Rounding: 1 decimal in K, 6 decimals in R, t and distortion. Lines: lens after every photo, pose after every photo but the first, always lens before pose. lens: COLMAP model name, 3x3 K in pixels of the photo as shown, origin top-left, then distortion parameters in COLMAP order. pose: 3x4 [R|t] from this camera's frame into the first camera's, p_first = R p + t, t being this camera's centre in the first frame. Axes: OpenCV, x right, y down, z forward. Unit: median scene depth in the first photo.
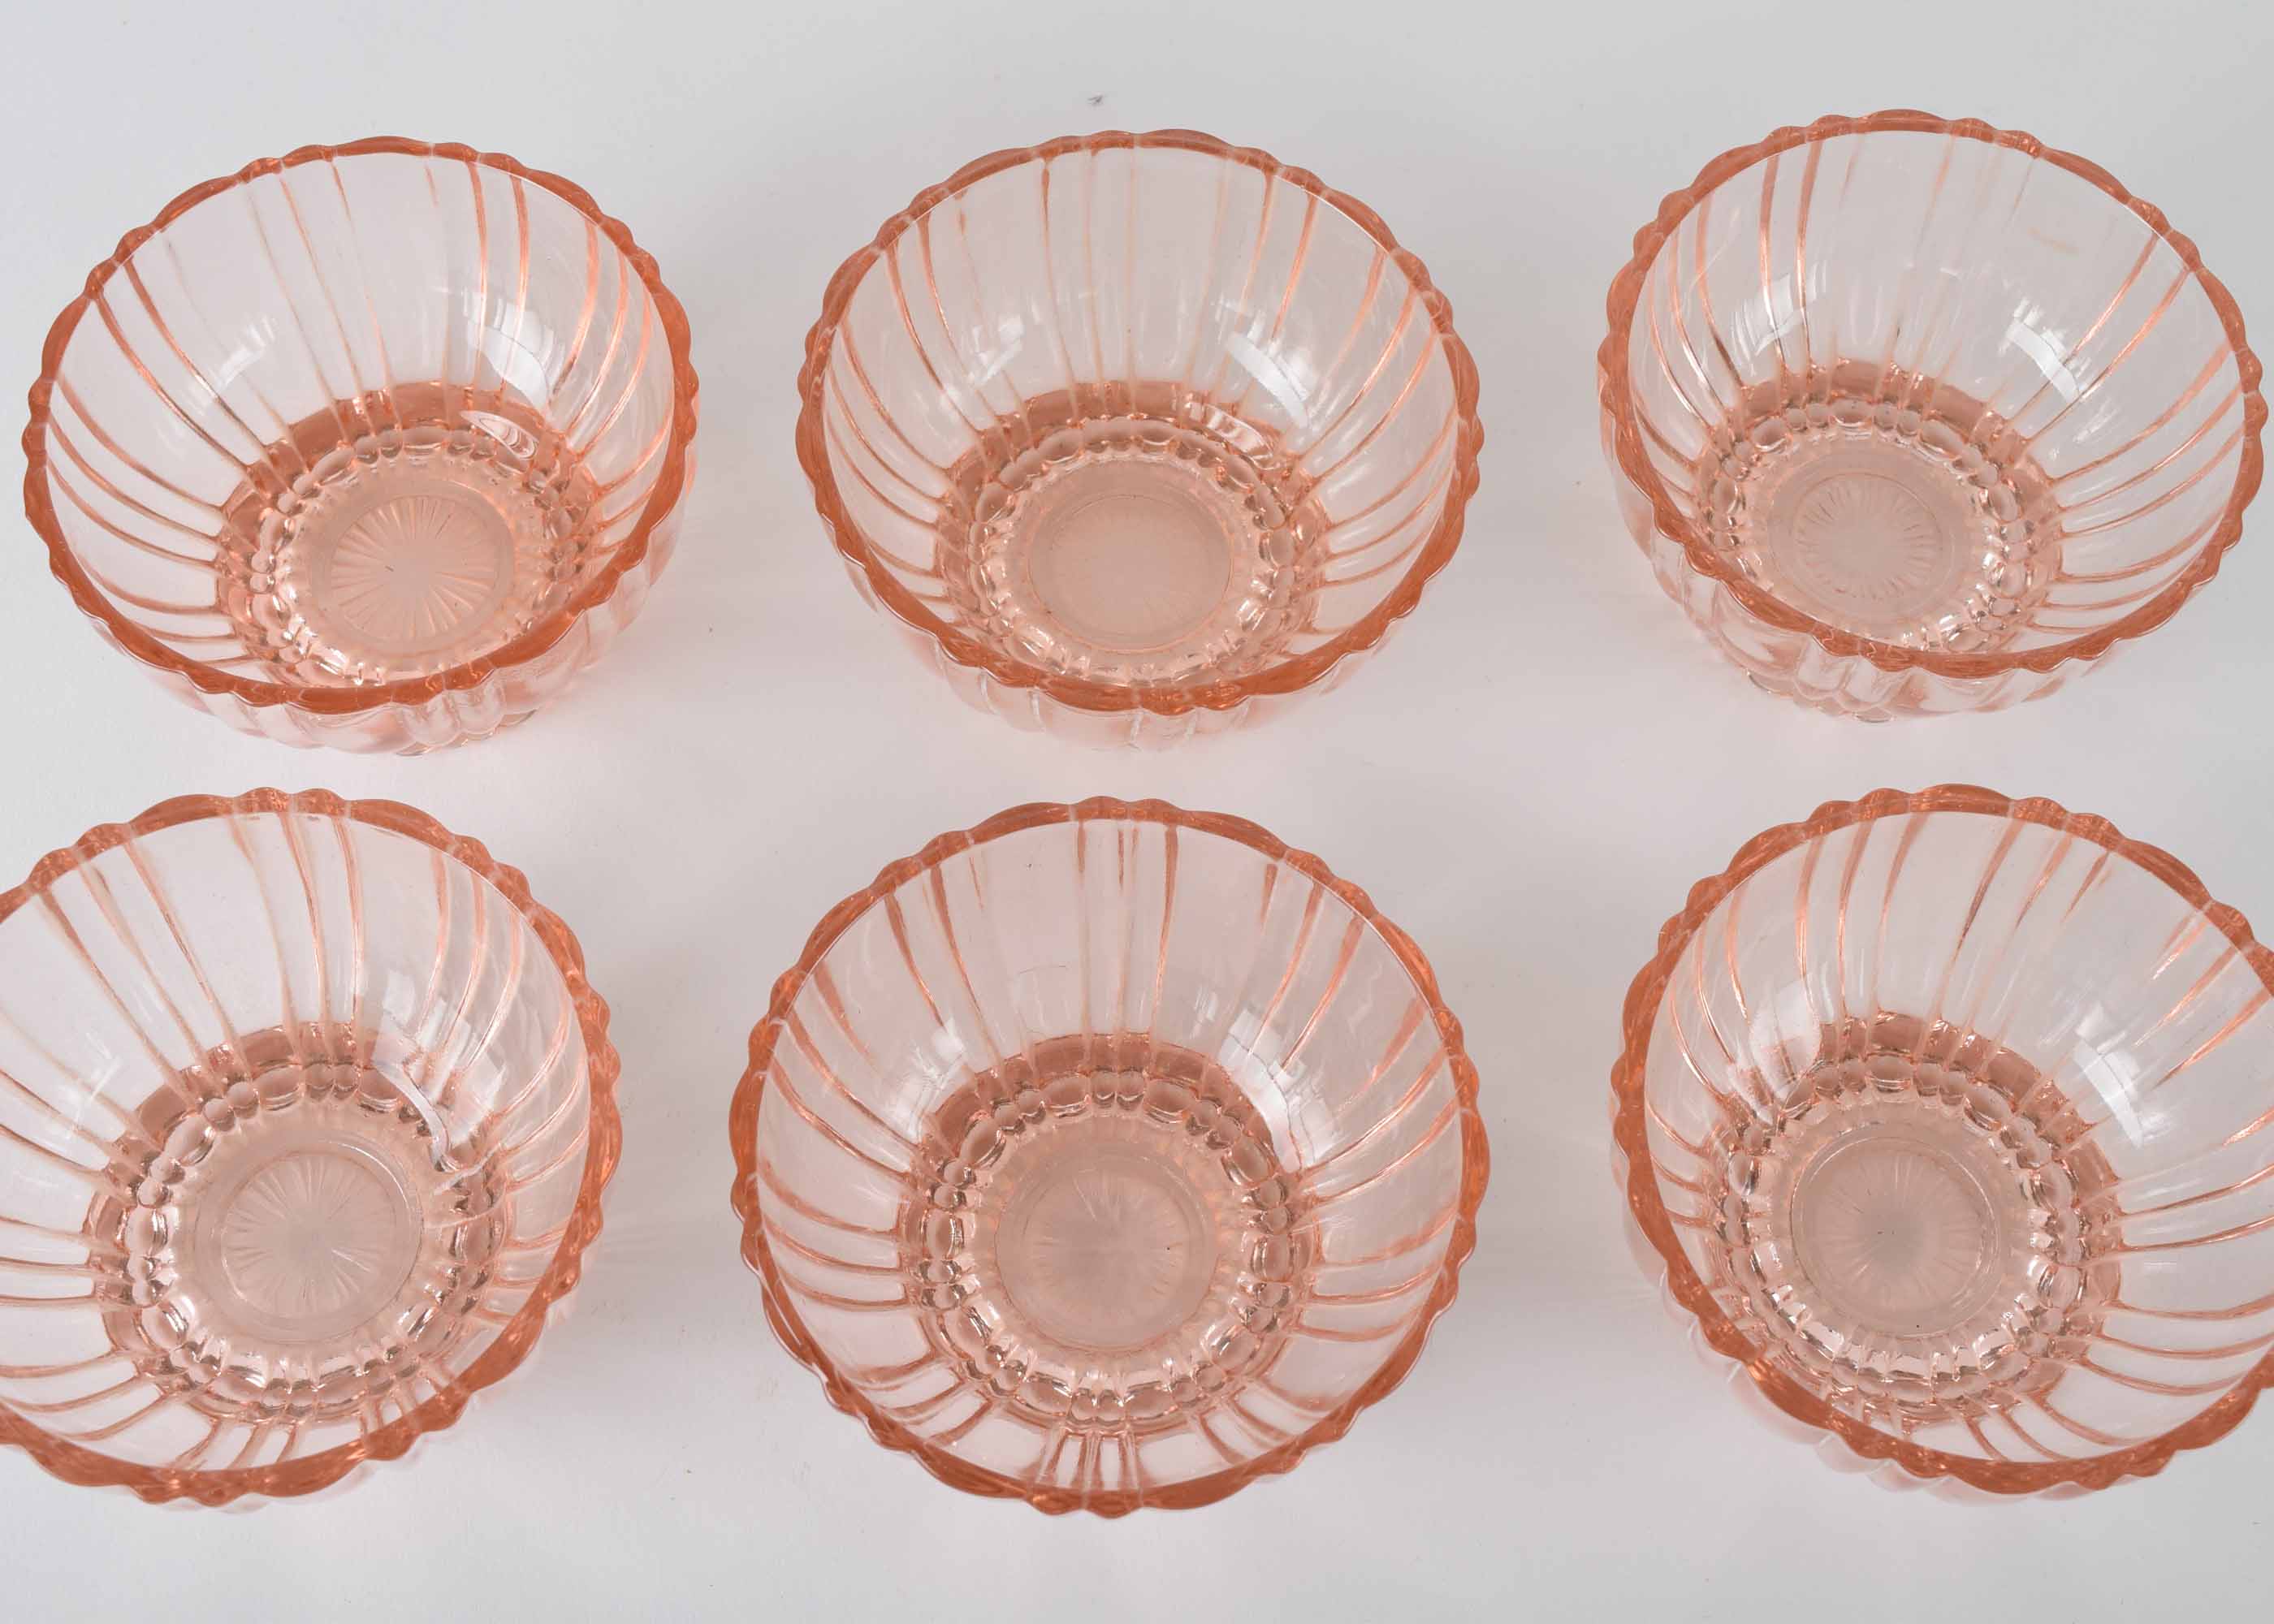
lens RADIAL K [[3439.0, 0, 1139.7], [0, 3439.0, 812.2], [0, 0, 1]] dist [-0.010575, 0.000000]
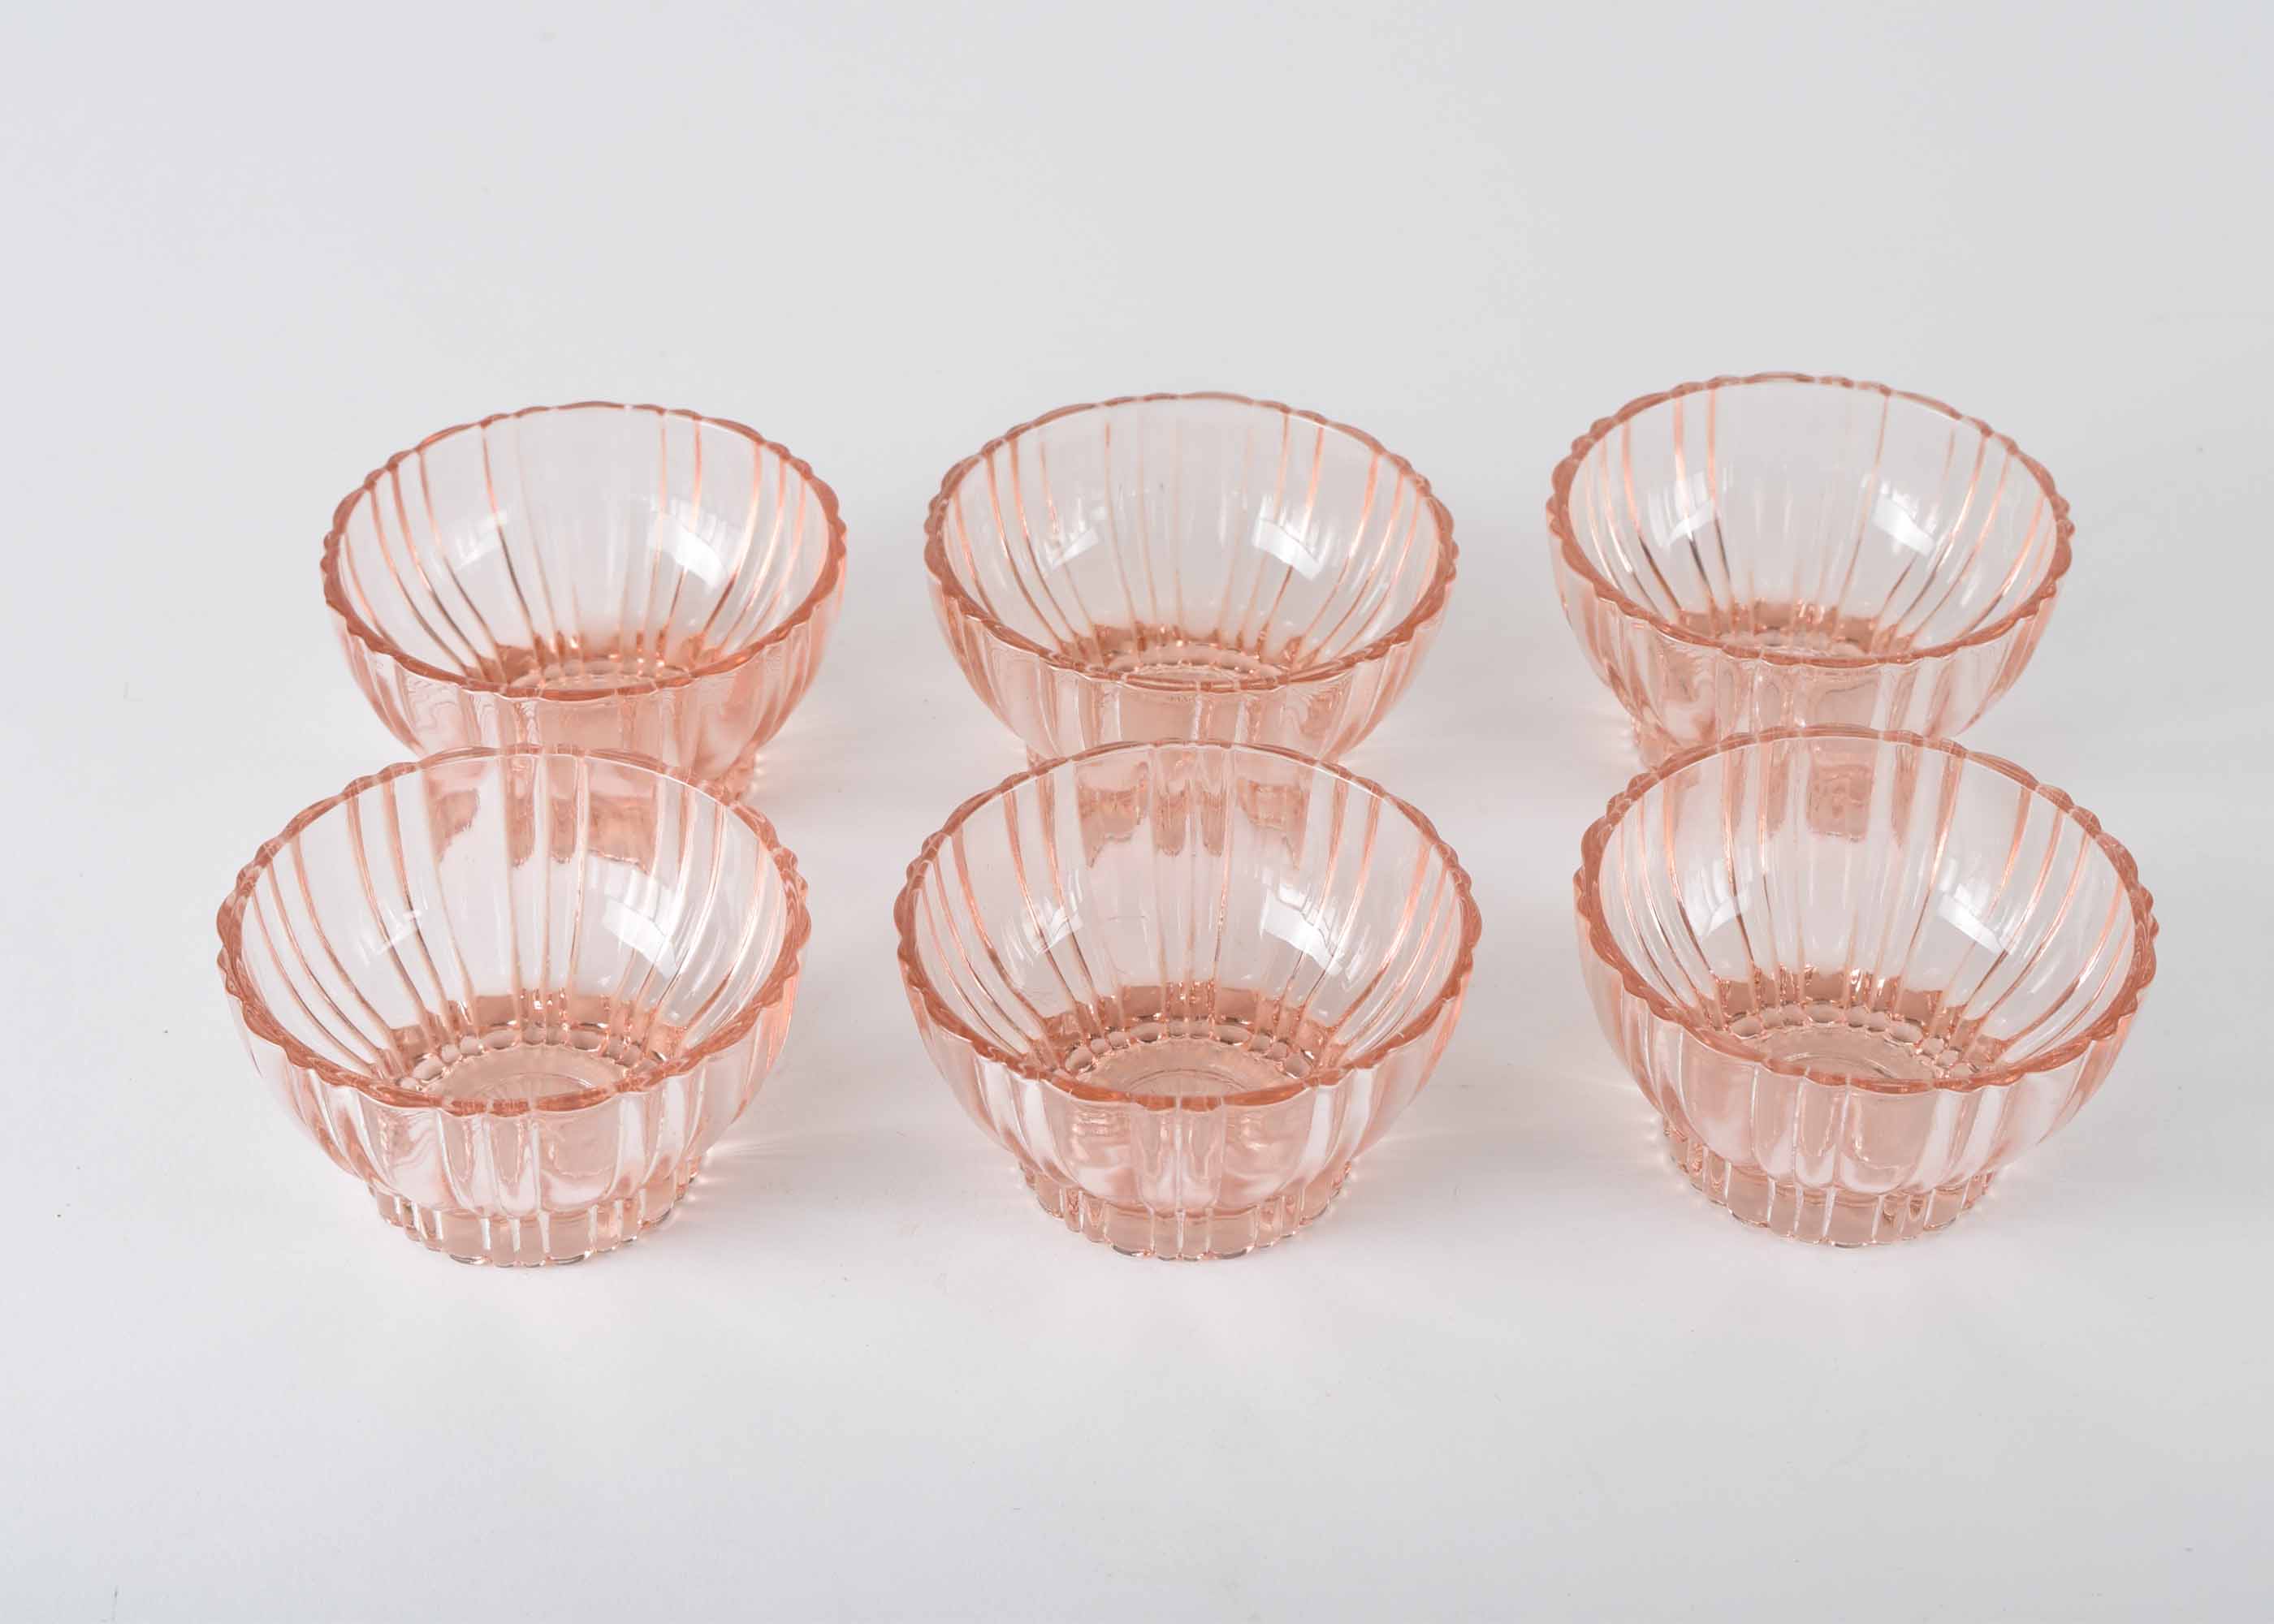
lens RADIAL K [[5204.1, 0, 1135.2], [0, 5204.1, 812.0], [0, 0, 1]] dist [0.085475, 0.000000]
pose [[0.999674, -0.022379, 0.012286, -0.046282], [0.025495, 0.900105, -0.434927, 0.811065], [-0.001325, 0.435098, 0.900382, -0.697272]]
